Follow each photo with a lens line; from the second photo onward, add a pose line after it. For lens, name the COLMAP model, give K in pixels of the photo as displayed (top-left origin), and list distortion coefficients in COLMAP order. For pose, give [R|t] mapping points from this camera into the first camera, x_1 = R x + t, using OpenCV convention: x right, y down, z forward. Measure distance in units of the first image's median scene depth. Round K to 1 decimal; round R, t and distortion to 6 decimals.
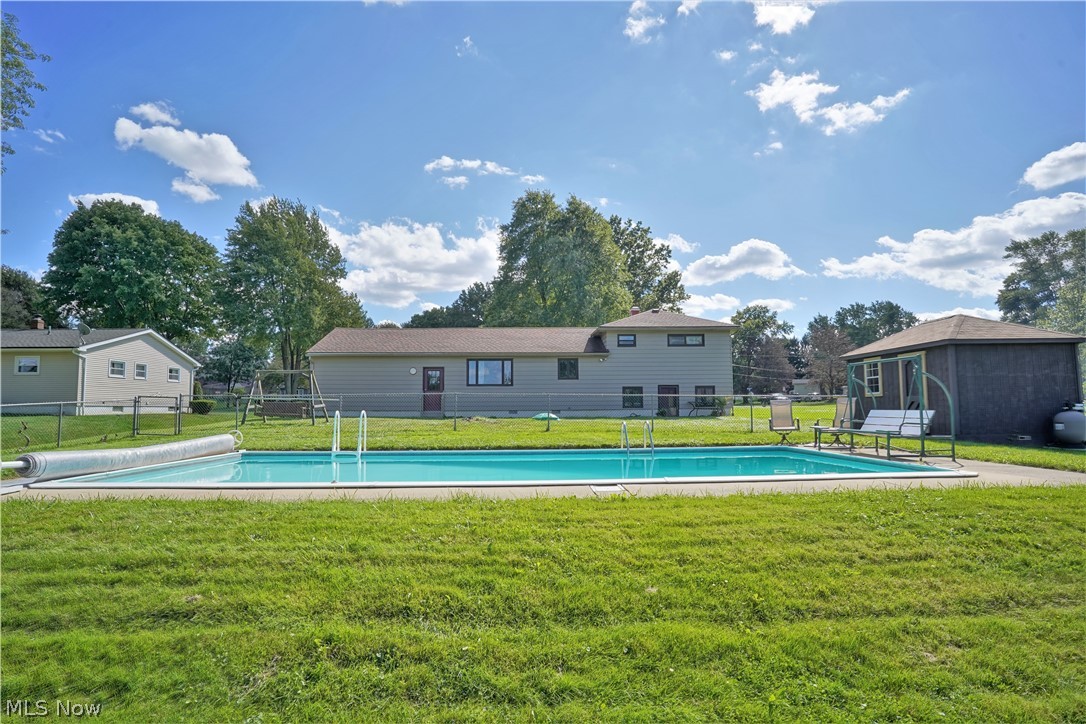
lens RADIAL K [[557.0, 0, 546.1], [0, 557.0, 364.7], [0, 0, 1]] dist [-0.031753, 0.000383]
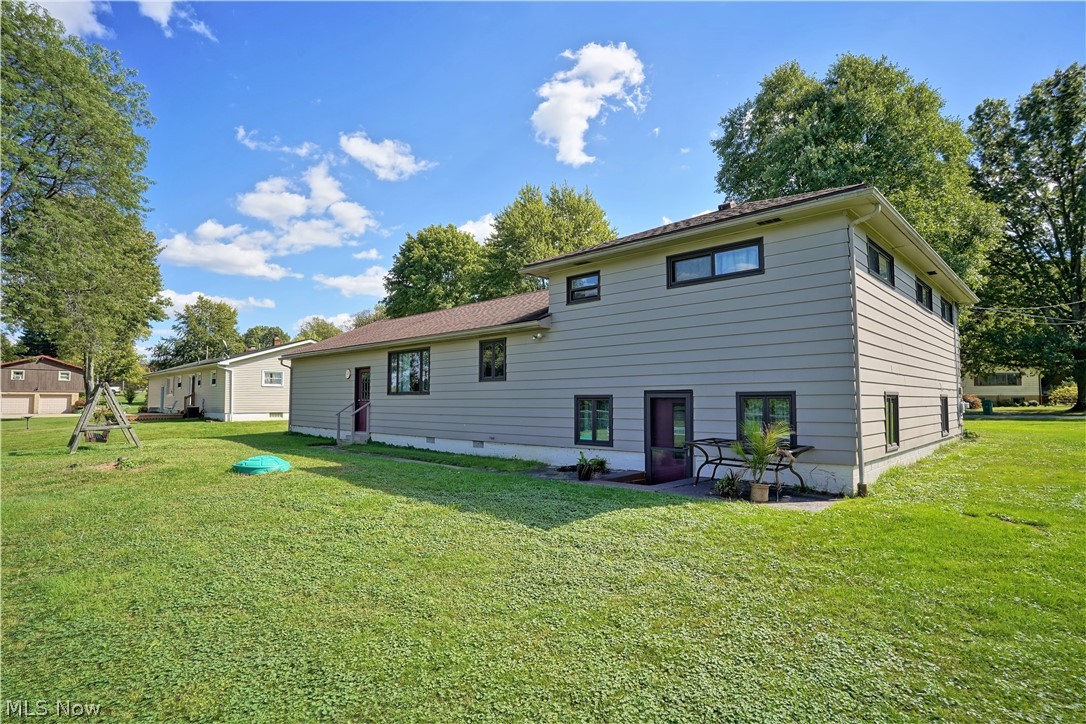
lens RADIAL K [[557.0, 0, 546.1], [0, 557.0, 364.7], [0, 0, 1]] dist [-0.031753, 0.000383]
pose [[0.721945, -0.041960, -0.690677, 0.414821], [0.060105, 0.998190, 0.002184, 0.012210], [0.689335, -0.043090, 0.723160, 0.671013]]
